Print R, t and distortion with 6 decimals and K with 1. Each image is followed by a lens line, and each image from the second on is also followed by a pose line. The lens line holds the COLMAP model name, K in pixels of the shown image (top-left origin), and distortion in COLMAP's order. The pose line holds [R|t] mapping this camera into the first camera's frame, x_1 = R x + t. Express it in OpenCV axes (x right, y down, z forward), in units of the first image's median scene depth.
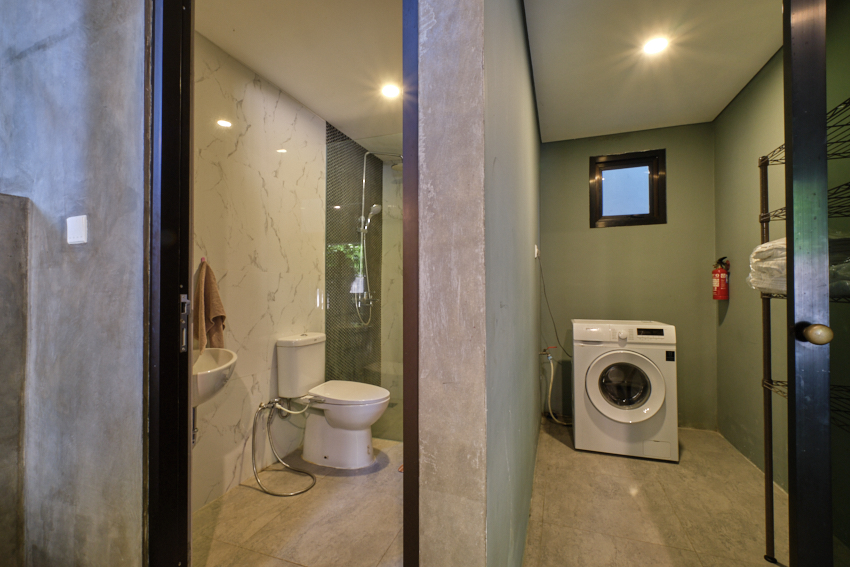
lens RADIAL K [[375.3, 0, 421.9], [0, 375.3, 283.6], [0, 0, 1]] dist [-0.002353, -0.001065]
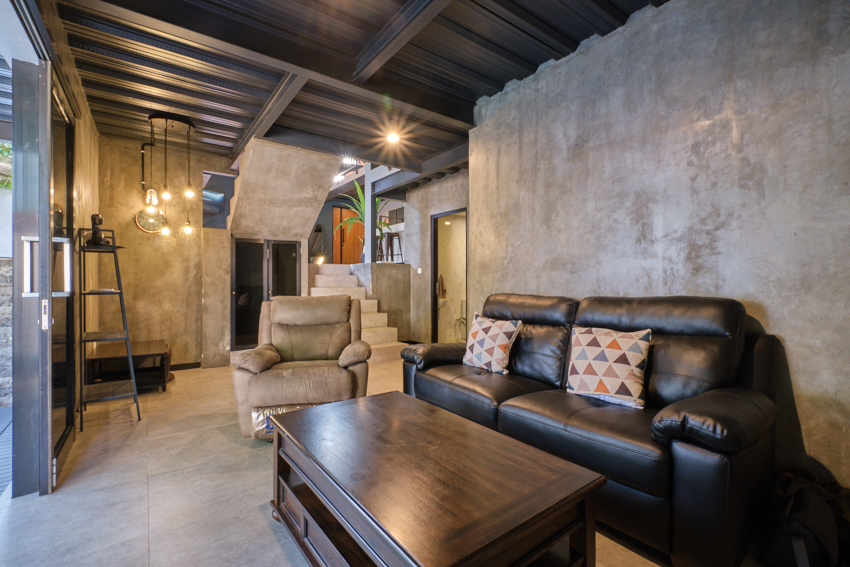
lens RADIAL K [[375.3, 0, 423.9], [0, 375.3, 286.7], [0, 0, 1]] dist [-0.002353, -0.001065]
pose [[0.830157, -0.003760, -0.557516, 1.994274], [0.010154, 0.999913, 0.008375, 0.034836], [0.557437, -0.012614, 0.830124, -3.223213]]
